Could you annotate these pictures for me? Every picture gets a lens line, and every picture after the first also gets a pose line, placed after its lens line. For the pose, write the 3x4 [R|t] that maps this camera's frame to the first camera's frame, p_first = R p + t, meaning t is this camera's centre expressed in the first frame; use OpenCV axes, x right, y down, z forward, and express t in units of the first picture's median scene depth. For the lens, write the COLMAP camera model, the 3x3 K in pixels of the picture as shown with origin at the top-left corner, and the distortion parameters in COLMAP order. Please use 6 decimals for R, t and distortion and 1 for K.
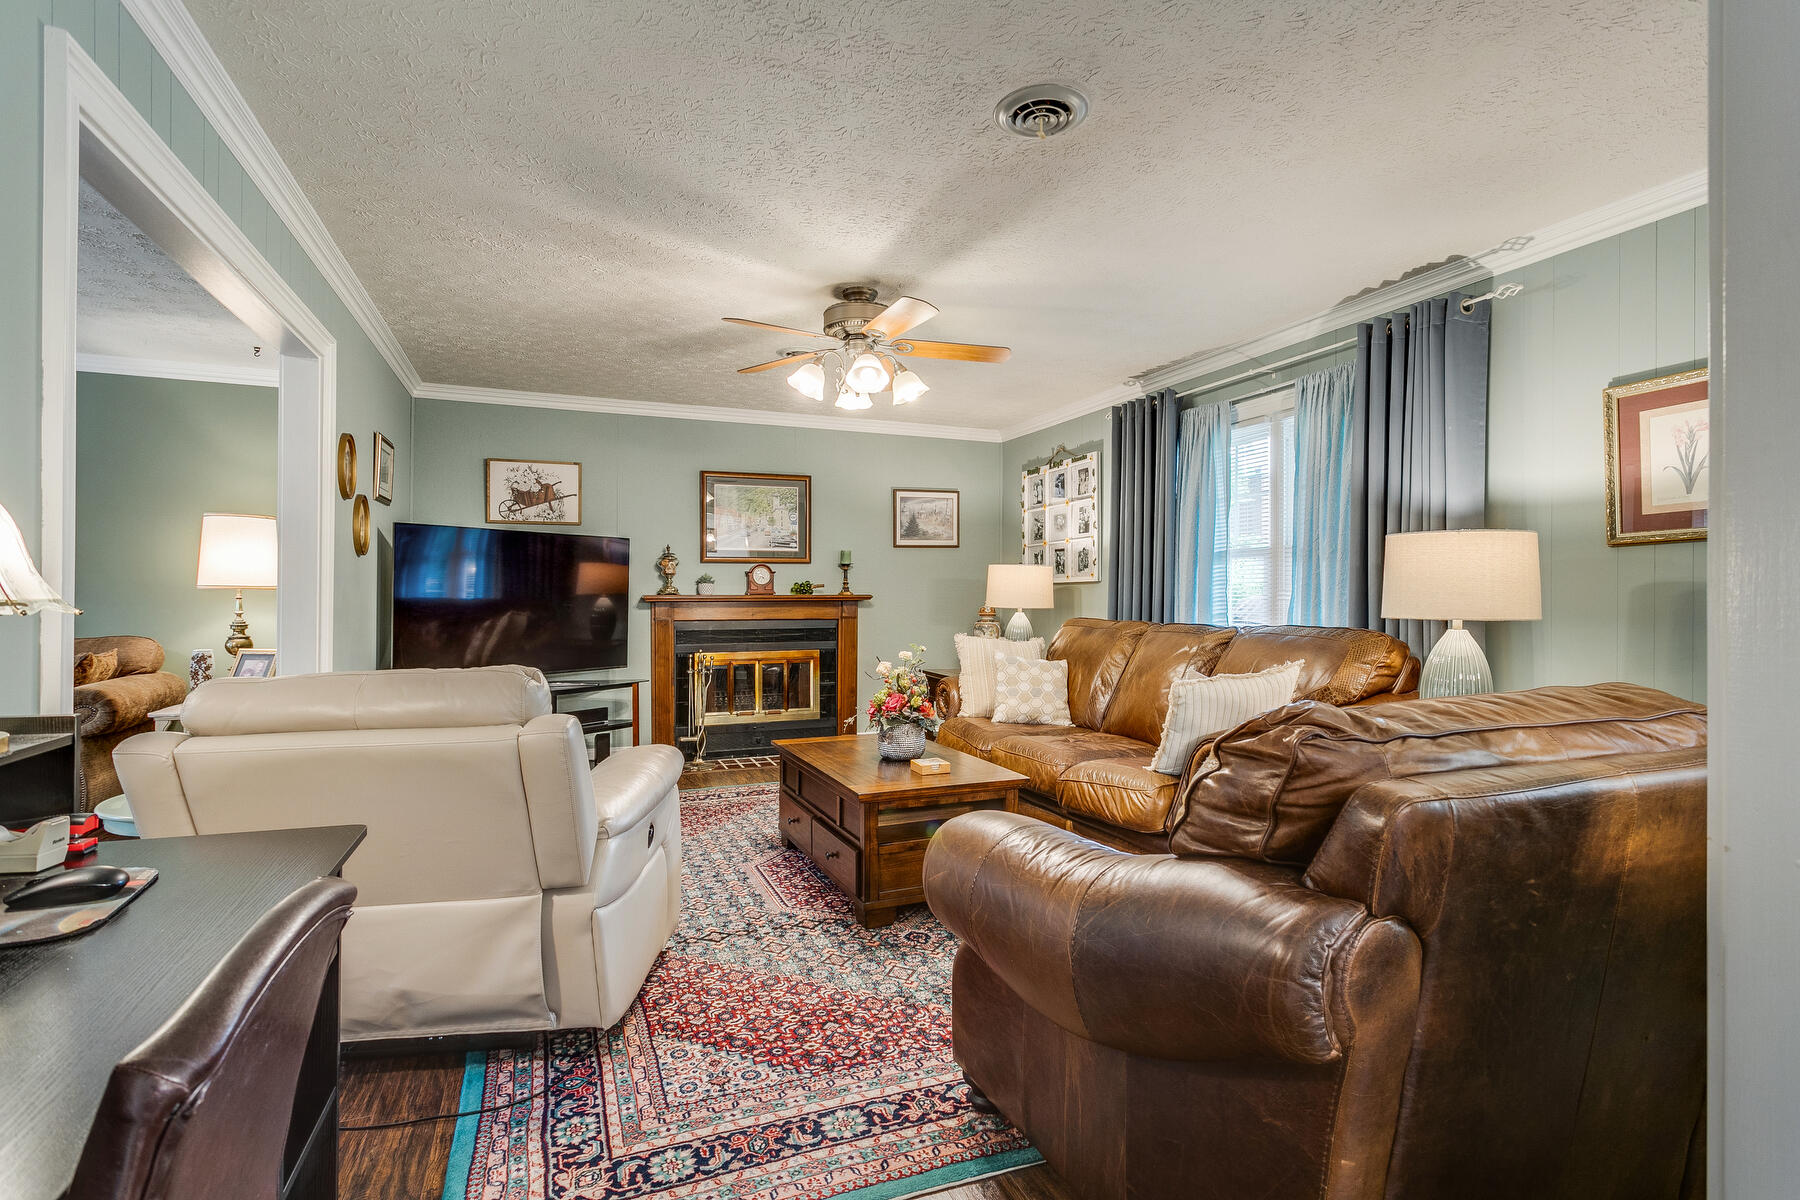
lens RADIAL K [[854.2, 0, 888.2], [0, 854.2, 597.0], [0, 0, 1]] dist [0.006428, -0.000331]
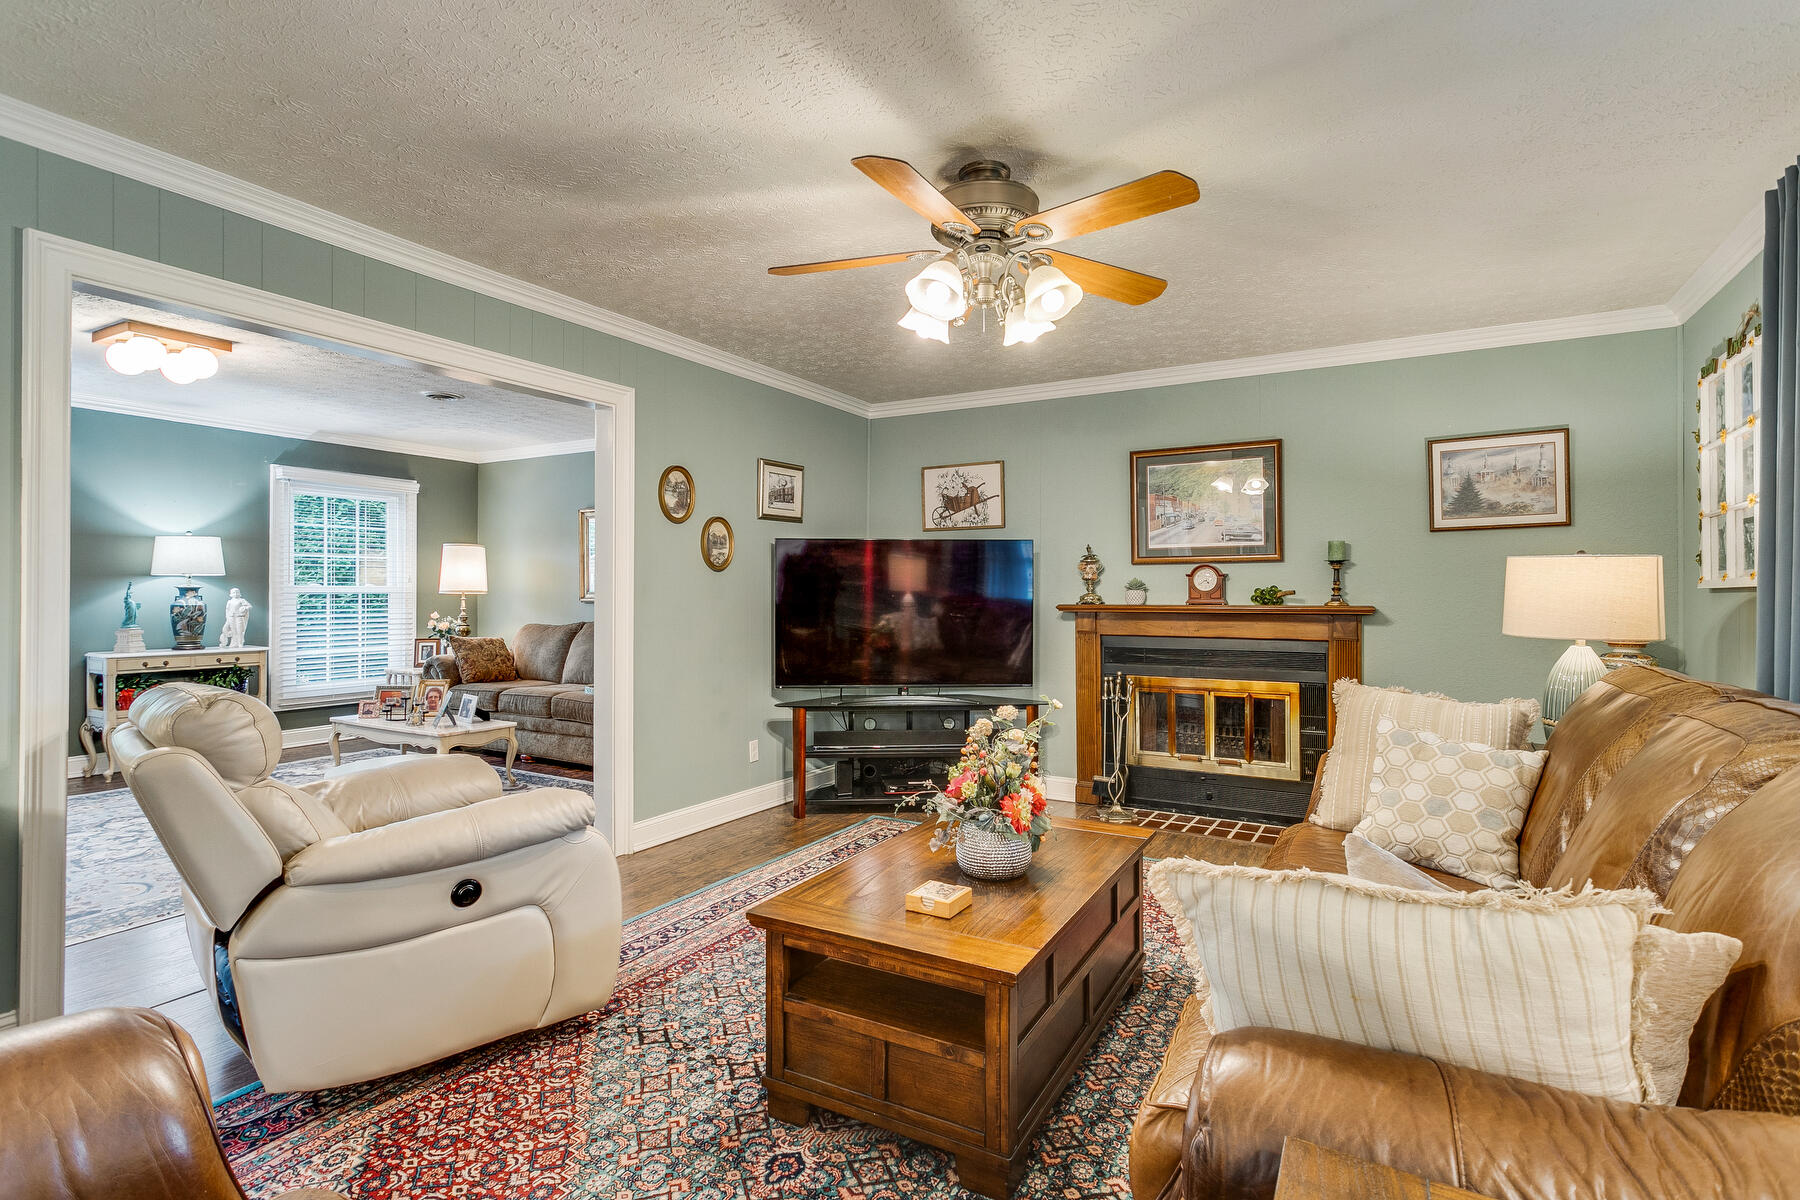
lens RADIAL K [[854.2, 0, 894.2], [0, 854.2, 587.6], [0, 0, 1]] dist [0.006428, -0.000331]
pose [[0.630742, -0.004095, -0.775982, 0.278254], [-0.002895, 0.999967, -0.007631, -0.011633], [0.775987, 0.007060, 0.630709, 0.319175]]
